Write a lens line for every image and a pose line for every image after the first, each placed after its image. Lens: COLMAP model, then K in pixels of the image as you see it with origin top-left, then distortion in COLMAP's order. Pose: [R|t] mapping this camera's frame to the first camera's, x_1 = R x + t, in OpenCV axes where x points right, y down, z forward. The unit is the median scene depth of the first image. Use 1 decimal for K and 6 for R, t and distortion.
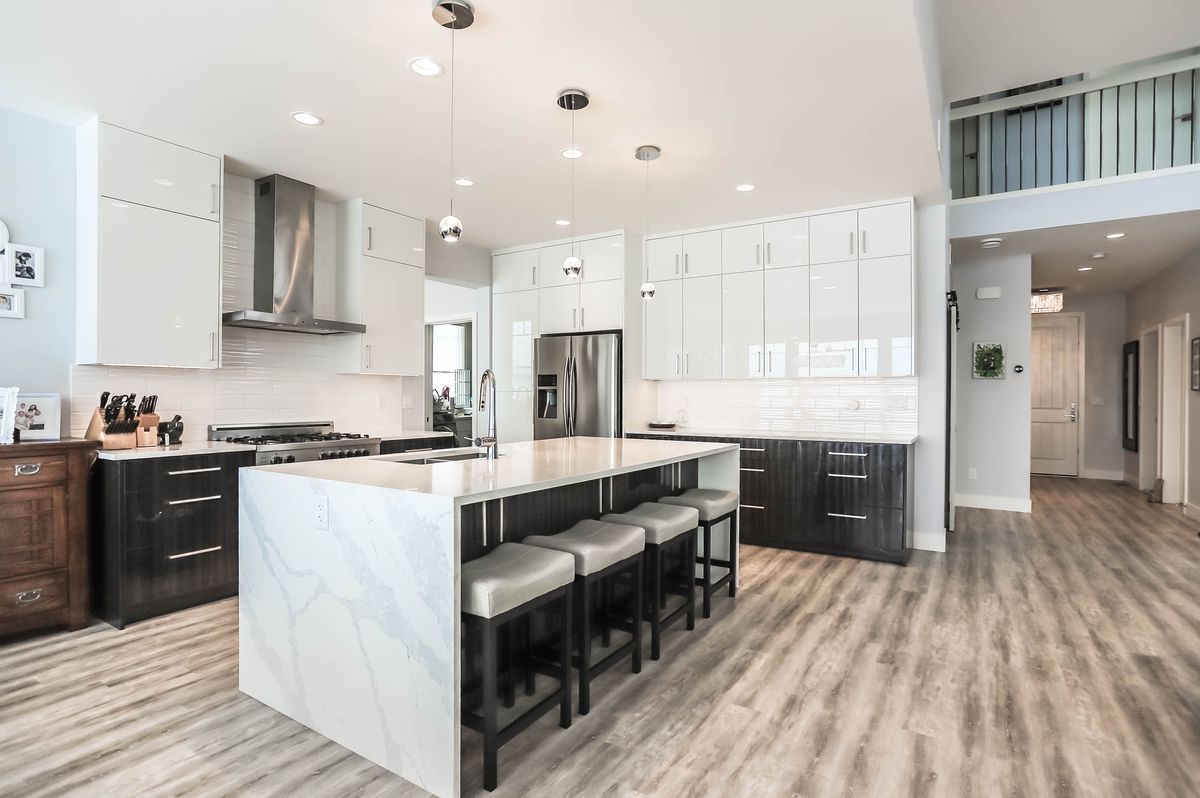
lens RADIAL K [[581.2, 0, 600.0], [0, 581.2, 399.0], [0, 0, 1]] dist [-0.026269, 0.001184]
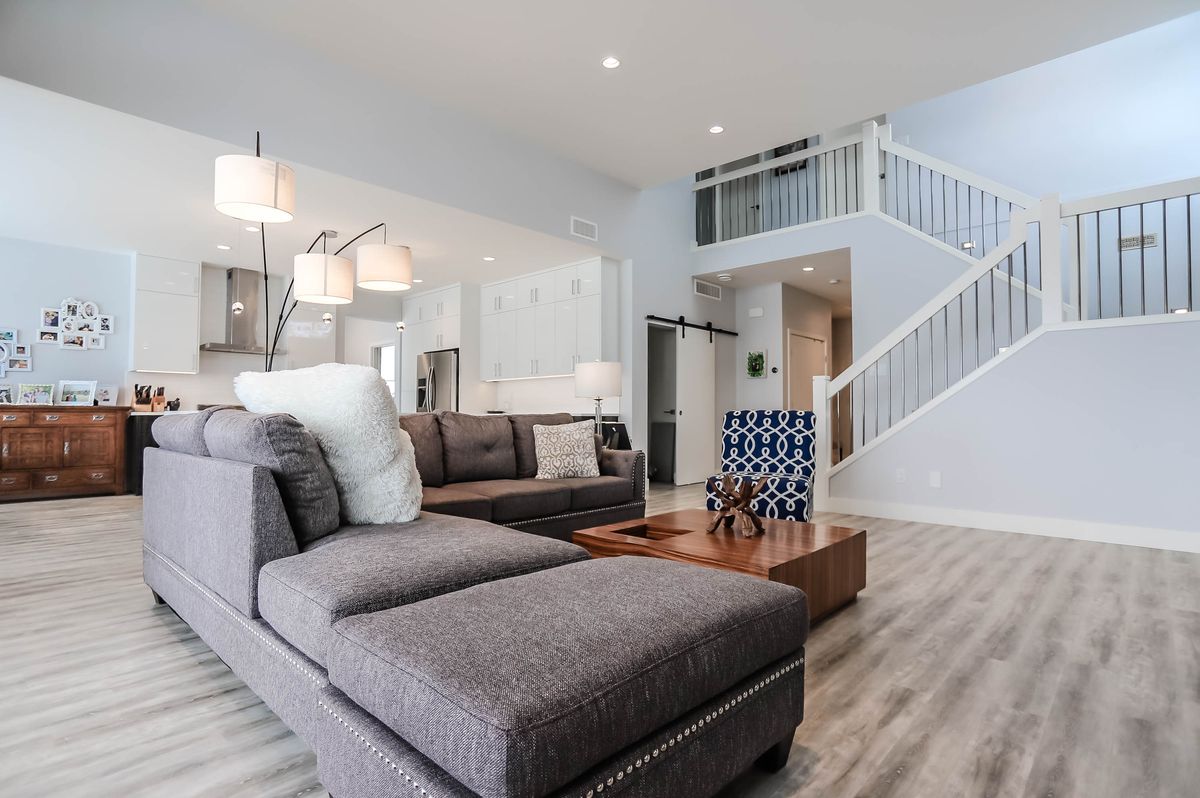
lens RADIAL K [[586.2, 0, 600.0], [0, 586.2, 399.0], [0, 0, 1]] dist [-0.031105, -0.000440]
pose [[0.983851, -0.006840, -0.178861, 1.089590], [0.001211, 0.999501, -0.031562, 0.103298], [0.178988, 0.030835, 0.983368, -0.702884]]
